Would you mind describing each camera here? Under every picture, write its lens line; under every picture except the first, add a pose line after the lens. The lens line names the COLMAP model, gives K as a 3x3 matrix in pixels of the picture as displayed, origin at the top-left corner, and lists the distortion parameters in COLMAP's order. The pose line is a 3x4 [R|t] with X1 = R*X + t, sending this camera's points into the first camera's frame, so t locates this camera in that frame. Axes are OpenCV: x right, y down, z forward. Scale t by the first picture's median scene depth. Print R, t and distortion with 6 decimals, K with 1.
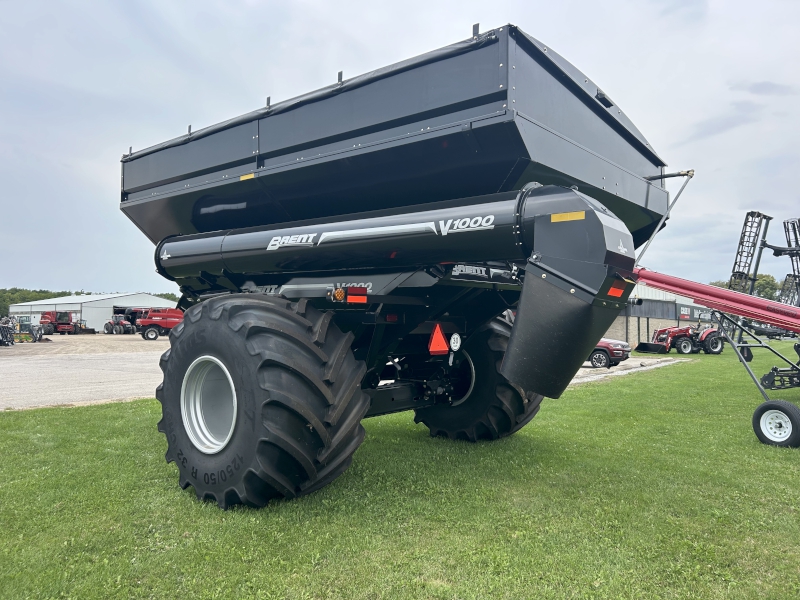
lens RADIAL K [[607.4, 0, 401.2], [0, 607.4, 299.4], [0, 0, 1]] dist [0.041197, -0.040233]
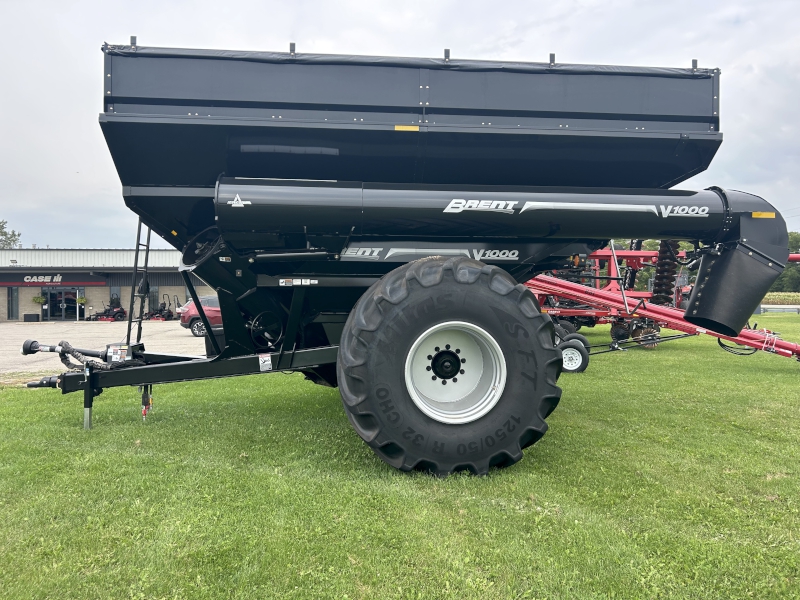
lens RADIAL K [[607.4, 0, 397.7], [0, 607.4, 302.0], [0, 0, 1]] dist [0.041197, -0.040233]
pose [[0.709276, -0.016445, 0.704739, -1.087877], [-0.020719, 0.998810, 0.044159, 0.023730], [-0.704626, -0.045922, 0.708091, 0.418867]]
